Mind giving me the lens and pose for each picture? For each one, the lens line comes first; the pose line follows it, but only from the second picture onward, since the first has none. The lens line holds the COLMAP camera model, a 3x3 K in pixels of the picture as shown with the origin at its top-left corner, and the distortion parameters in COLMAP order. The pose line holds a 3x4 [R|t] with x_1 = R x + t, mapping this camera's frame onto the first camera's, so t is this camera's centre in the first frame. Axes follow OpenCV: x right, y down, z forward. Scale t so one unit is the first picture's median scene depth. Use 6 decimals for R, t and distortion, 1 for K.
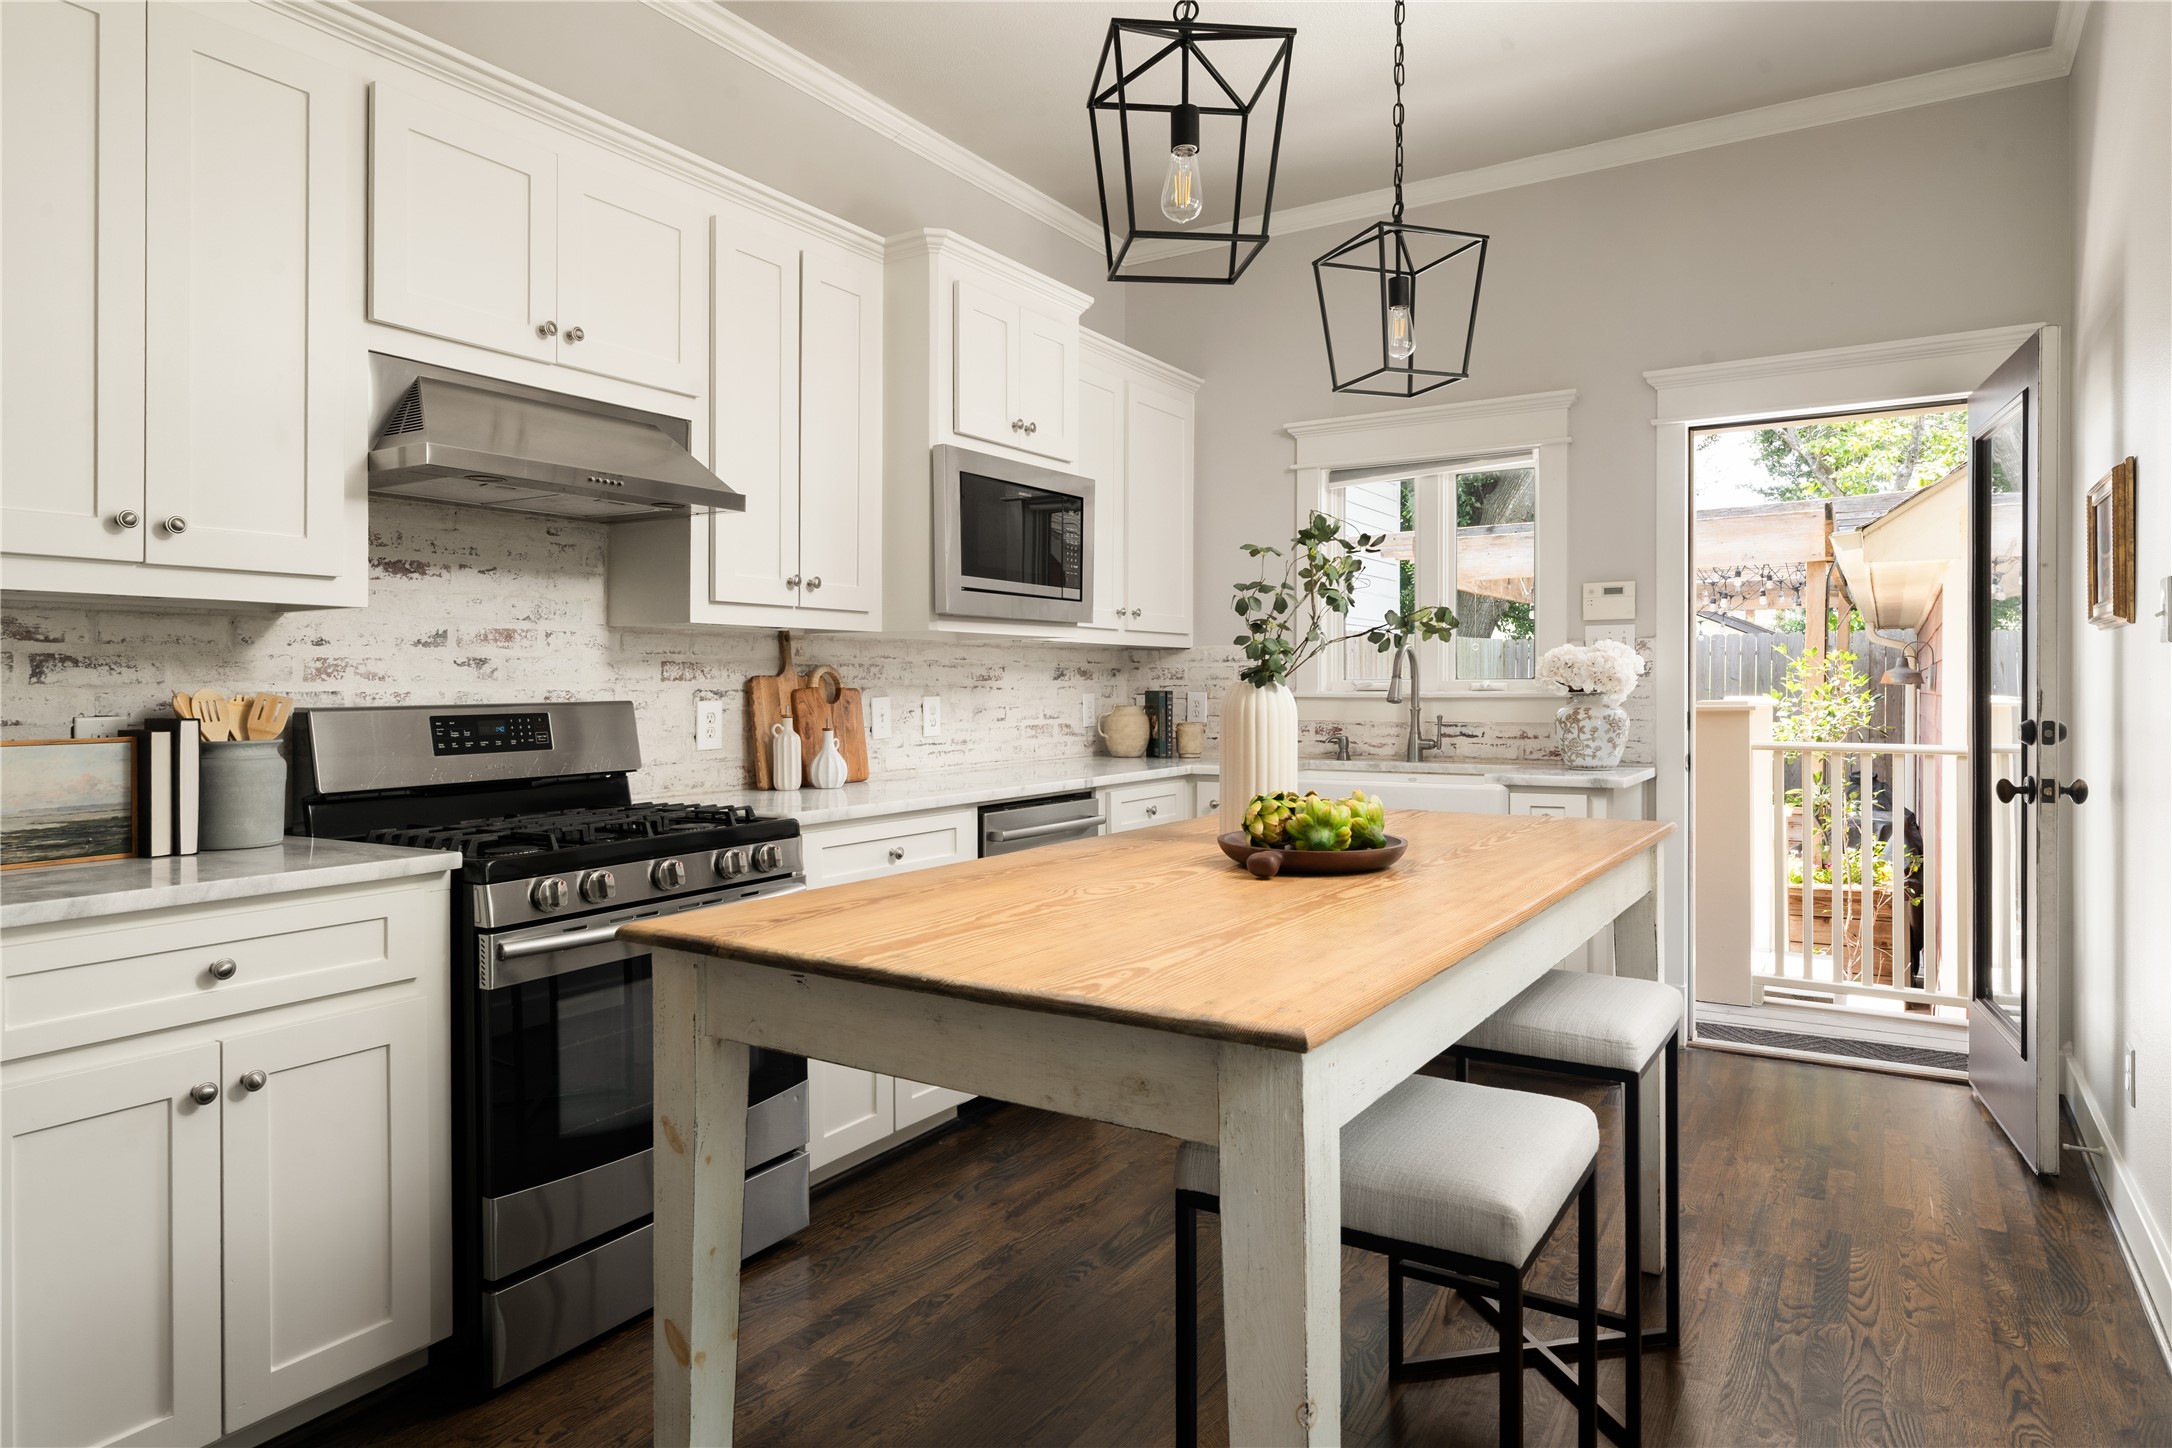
lens RADIAL K [[1269.0, 0, 1084.7], [0, 1269.0, 687.3], [0, 0, 1]] dist [0.000978, -0.000501]
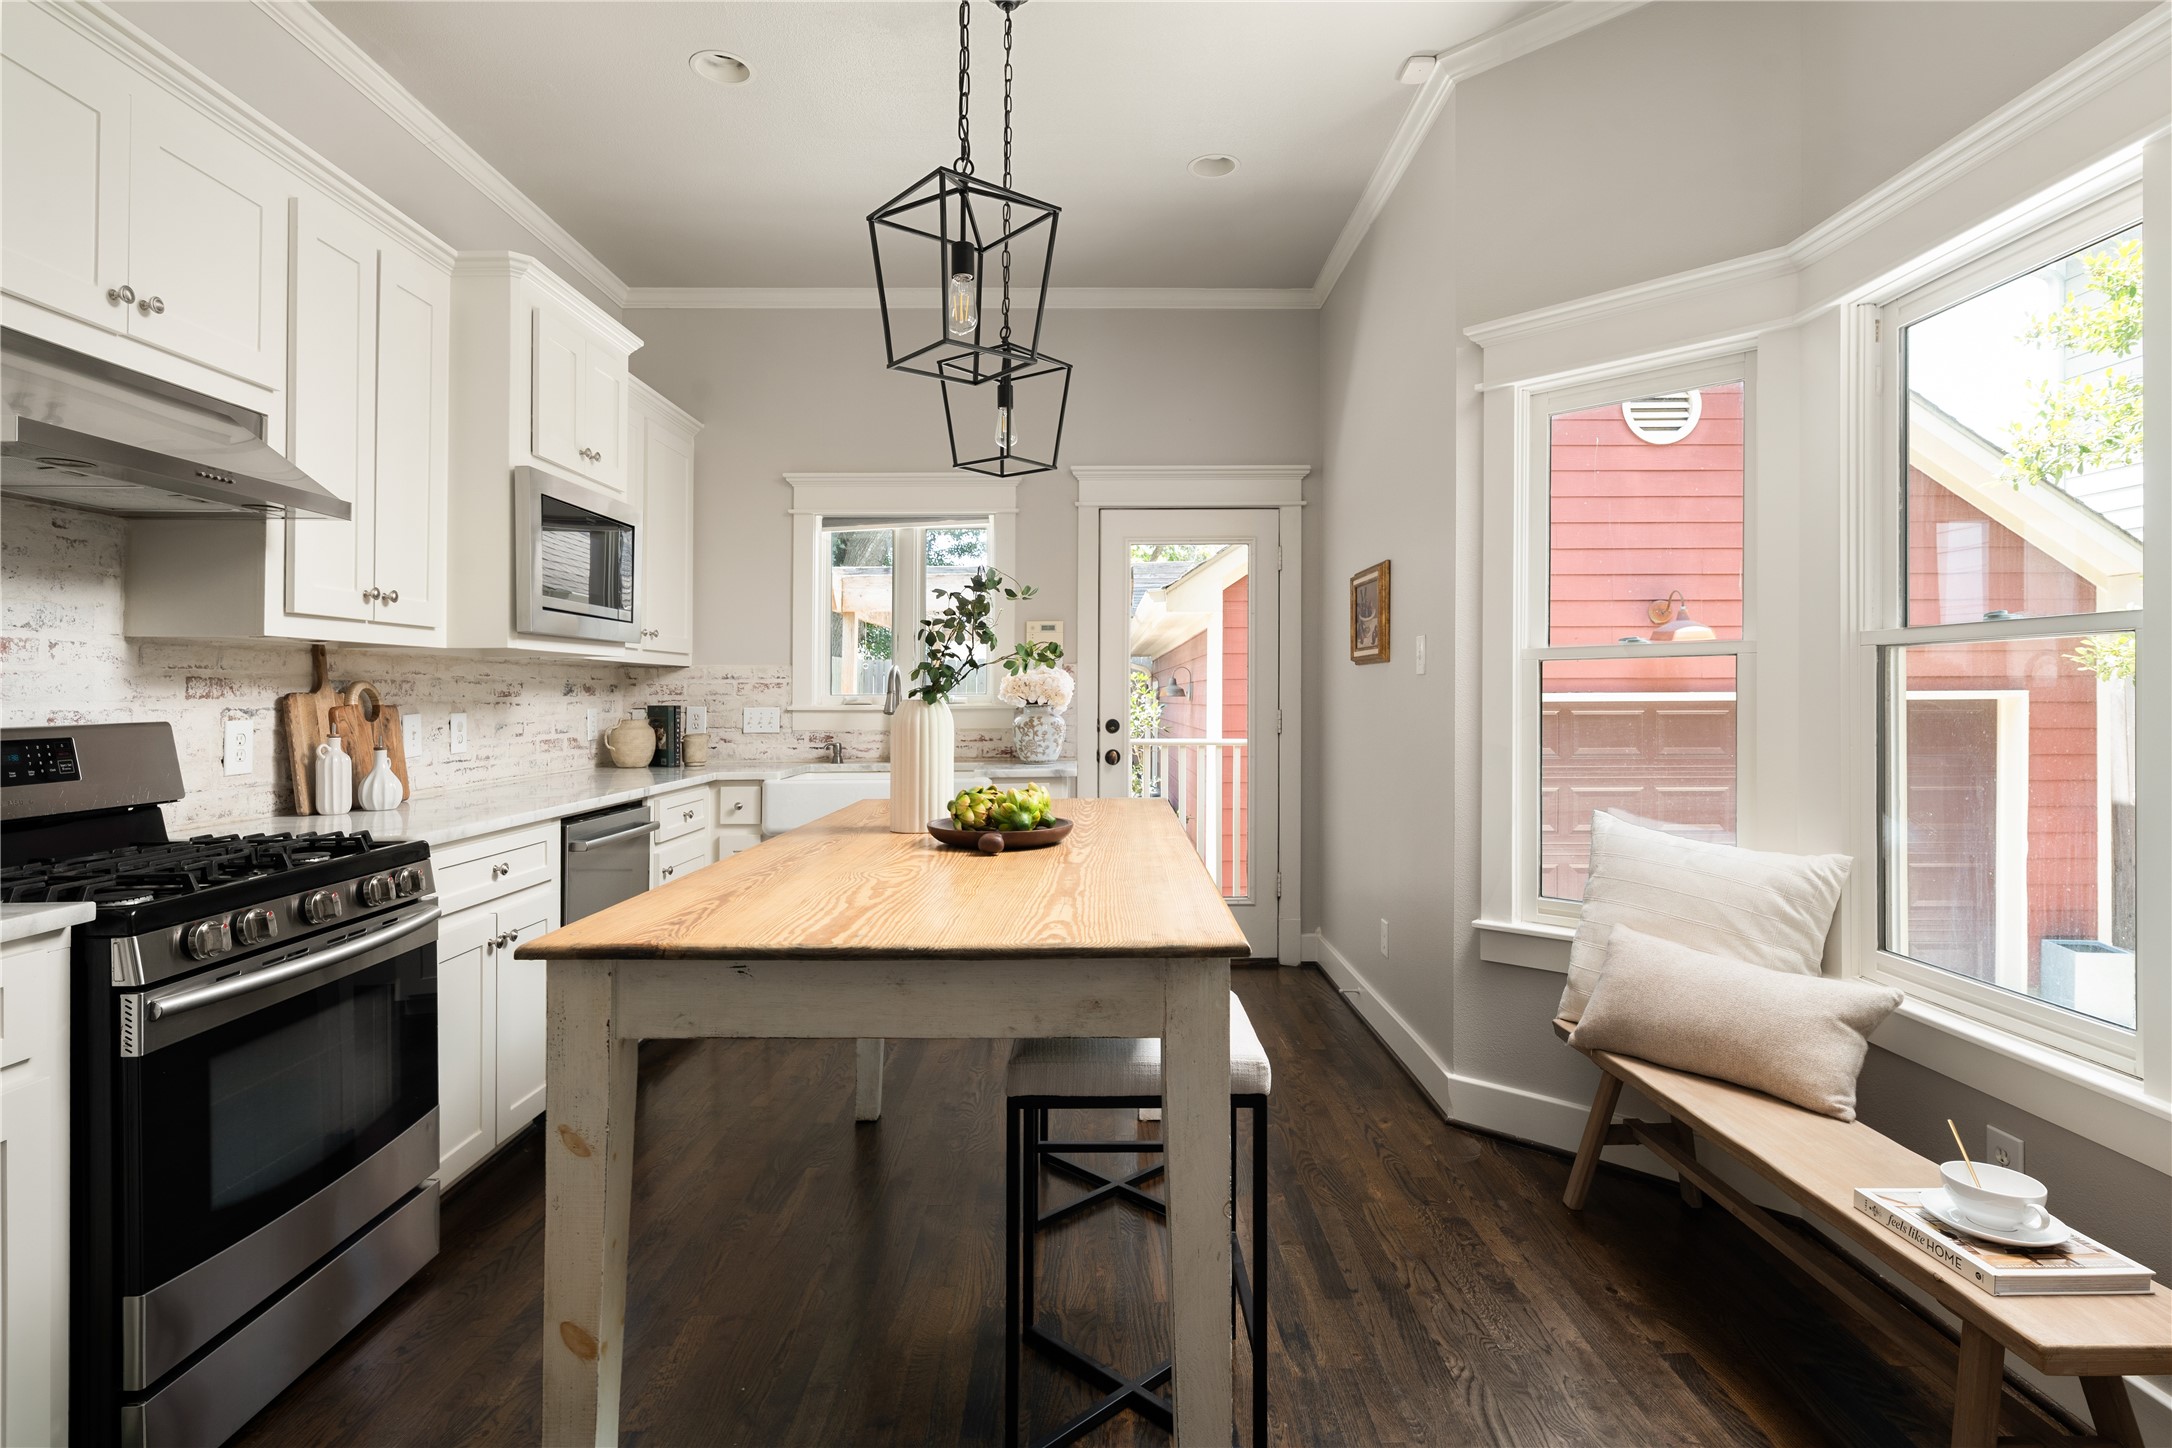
lens RADIAL K [[1111.4, 0, 1090.1], [0, 1111.4, 694.0], [0, 0, 1]] dist [0.001215, 0.000097]
pose [[0.841825, -0.000736, 0.539749, -0.215546], [0.003180, 0.999988, -0.003597, -0.003575], [-0.539741, 0.004745, 0.841818, 0.003240]]
